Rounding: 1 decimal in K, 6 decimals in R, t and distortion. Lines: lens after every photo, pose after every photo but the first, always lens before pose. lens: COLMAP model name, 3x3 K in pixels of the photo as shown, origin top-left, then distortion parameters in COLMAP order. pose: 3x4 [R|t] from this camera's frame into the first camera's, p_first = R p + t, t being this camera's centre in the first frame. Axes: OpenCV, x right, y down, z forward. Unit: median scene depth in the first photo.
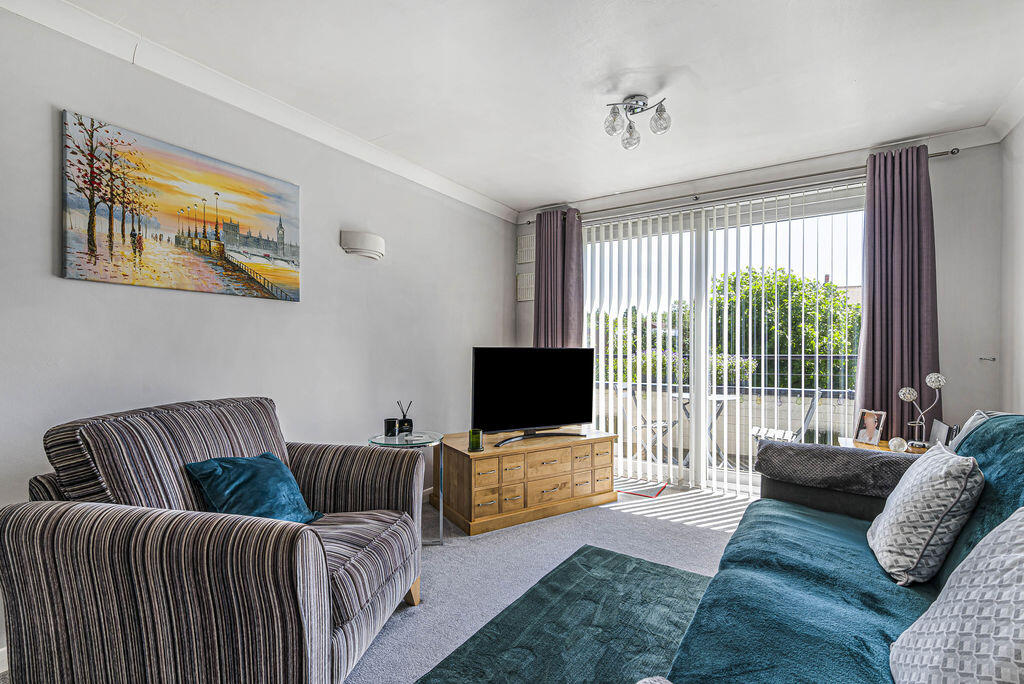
lens RADIAL K [[464.0, 0, 514.7], [0, 464.0, 338.1], [0, 0, 1]] dist [0.000674, -0.013826]
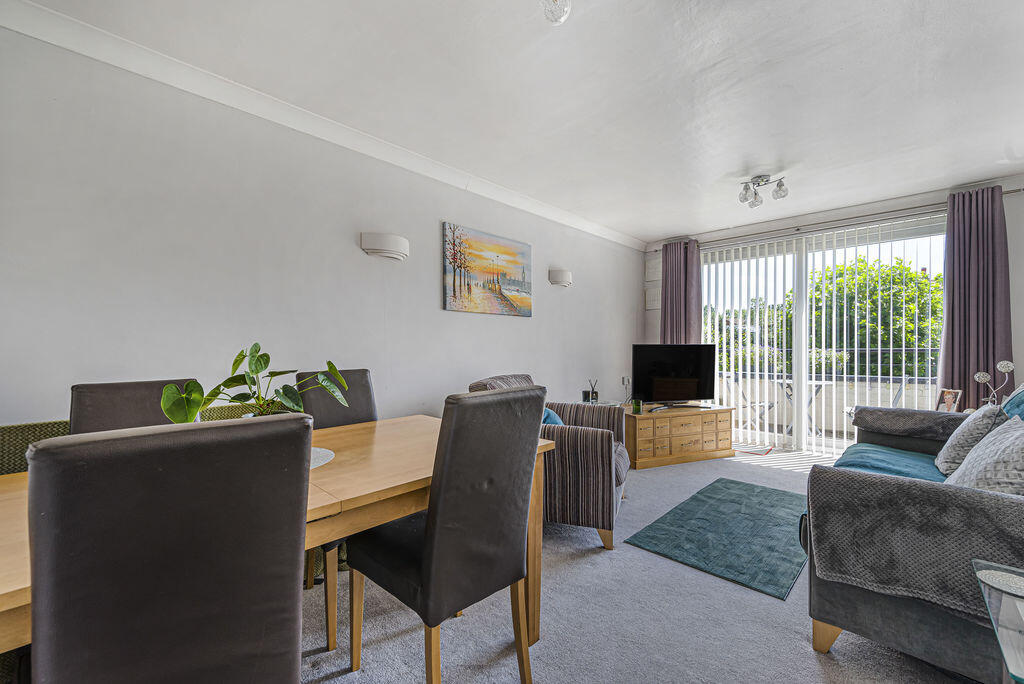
lens RADIAL K [[410.1, 0, 512.0], [0, 410.1, 342.0], [0, 0, 1]] dist [-0.016494, 0.000001]
pose [[0.979145, -0.009287, -0.202950, -0.221292], [0.012011, 0.999854, 0.012194, -0.008663], [0.202807, -0.014378, 0.979113, -0.379897]]
